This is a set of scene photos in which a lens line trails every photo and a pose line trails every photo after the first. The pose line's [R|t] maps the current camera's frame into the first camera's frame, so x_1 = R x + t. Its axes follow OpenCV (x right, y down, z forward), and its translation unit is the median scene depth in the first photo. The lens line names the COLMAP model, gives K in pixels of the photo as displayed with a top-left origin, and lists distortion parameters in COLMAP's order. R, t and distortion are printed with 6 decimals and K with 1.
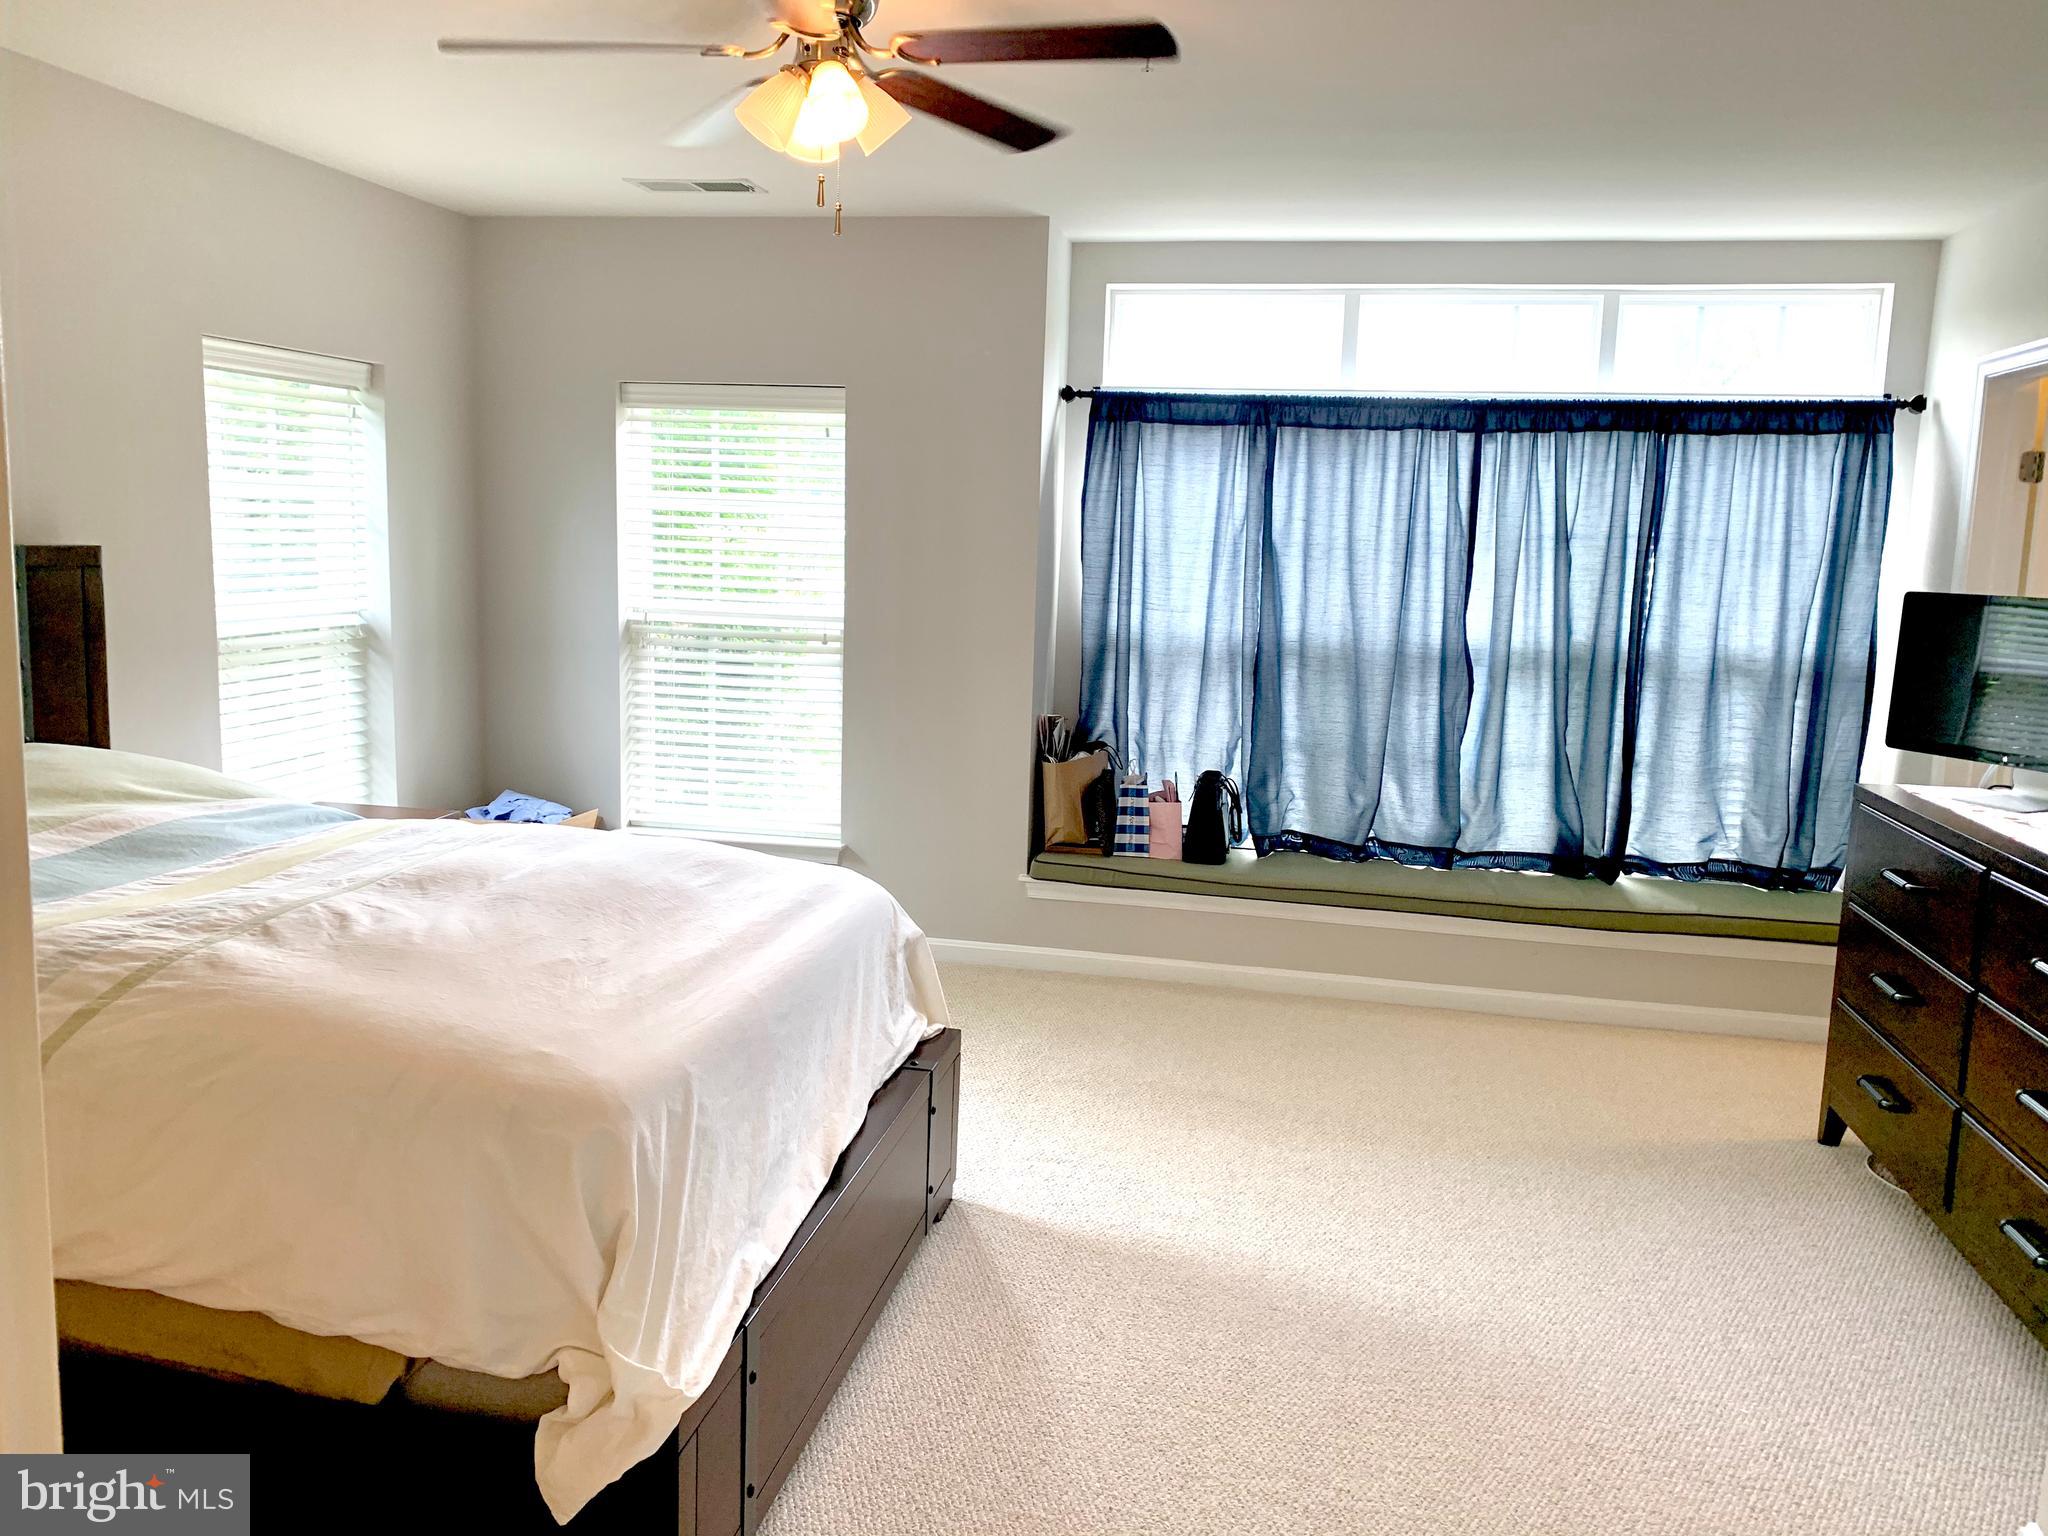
lens RADIAL K [[1561.4, 0, 1006.6], [0, 1561.4, 734.6], [0, 0, 1]] dist [0.039764, -0.064631]
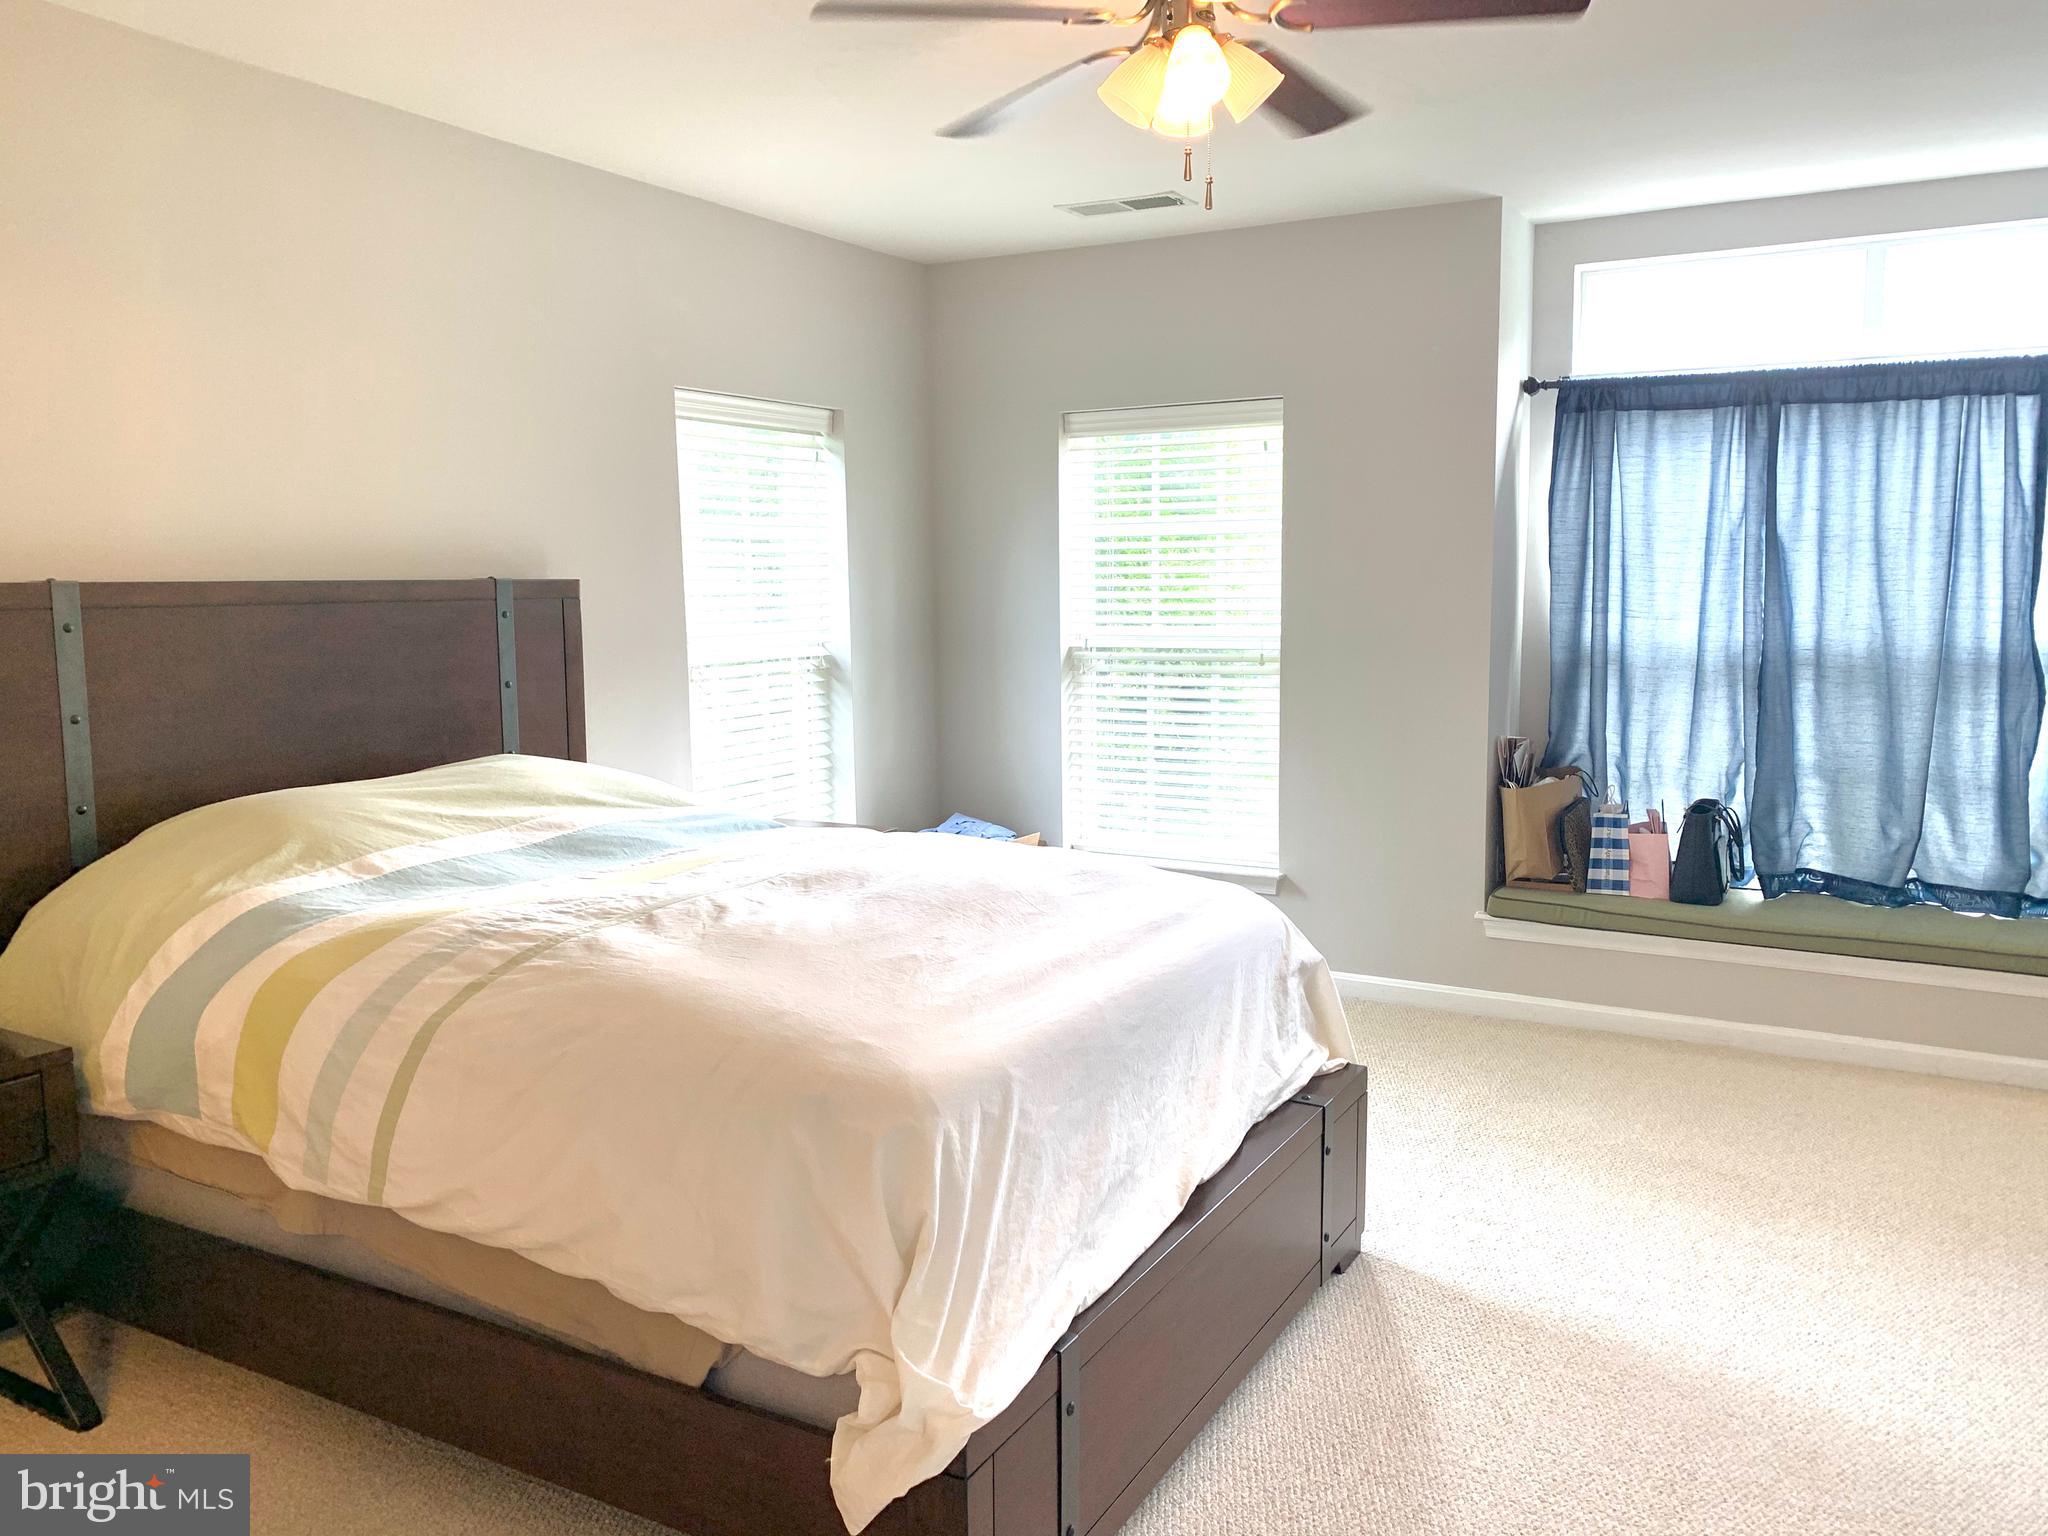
lens RADIAL K [[1561.4, 0, 1018.7], [0, 1561.4, 736.6], [0, 0, 1]] dist [0.039764, -0.064631]
pose [[0.948911, -0.008030, -0.315441, 0.043942], [-0.001881, 0.999514, -0.031102, 0.016630], [0.315538, 0.030107, 0.948435, 0.039669]]
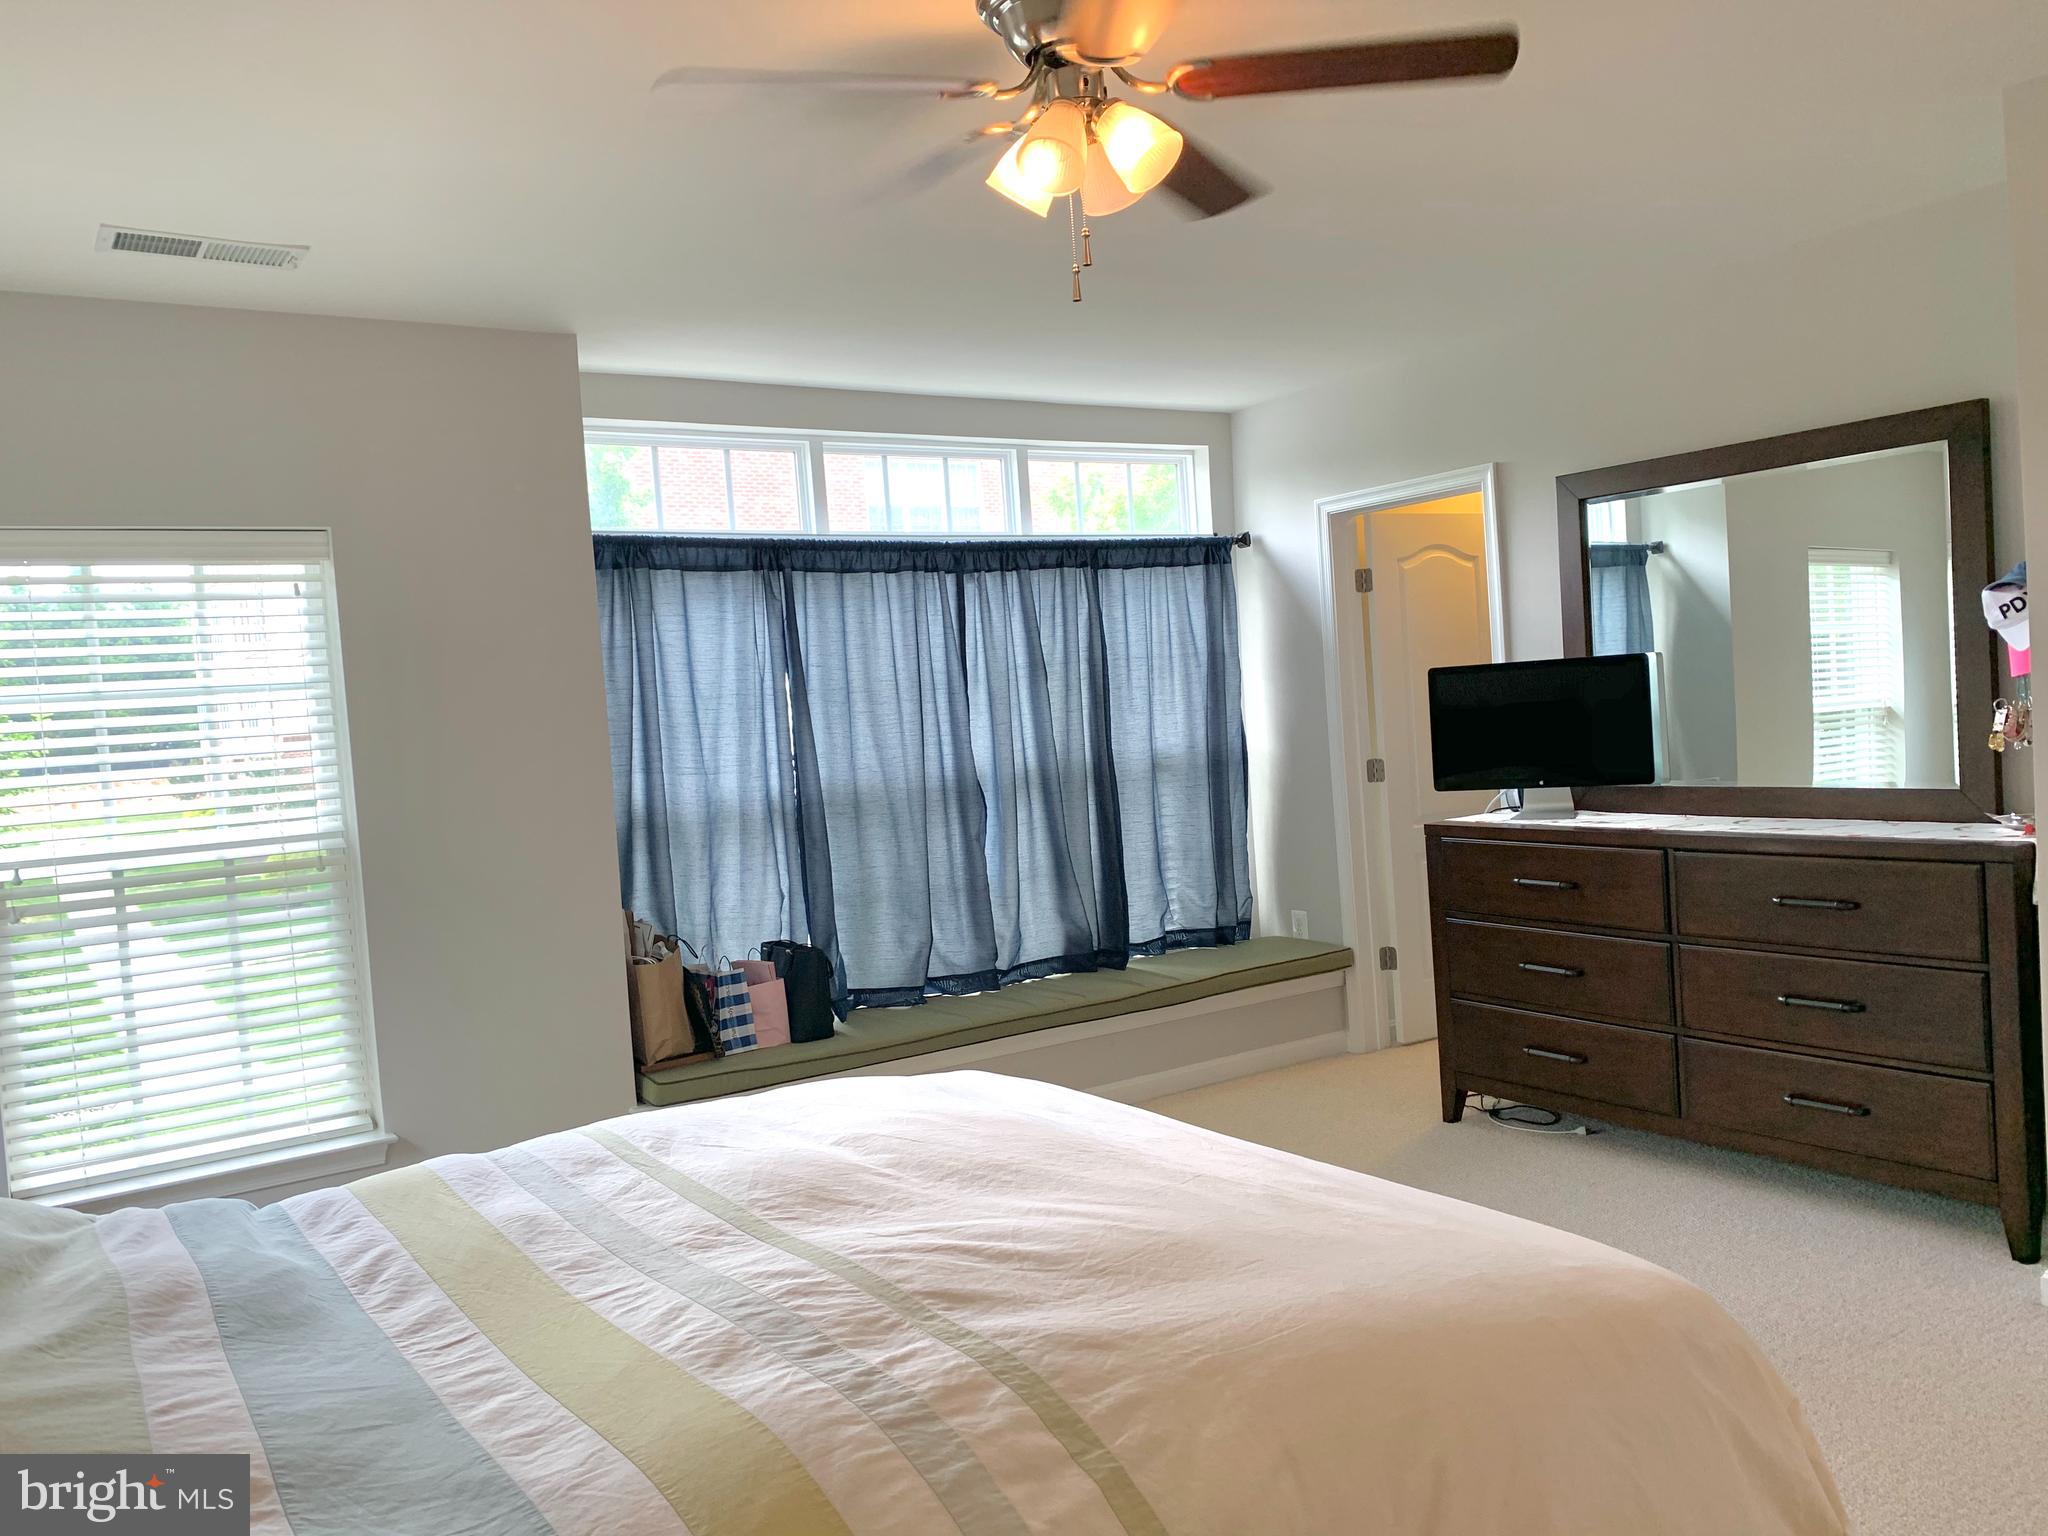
lens RADIAL K [[1561.4, 0, 996.8], [0, 1561.4, 756.7], [0, 0, 1]] dist [0.039764, -0.064631]
pose [[0.695334, -0.102492, 0.711341, -0.431437], [0.179979, 0.983073, -0.034285, -0.029499], [-0.695786, 0.151866, 0.702010, 0.257215]]
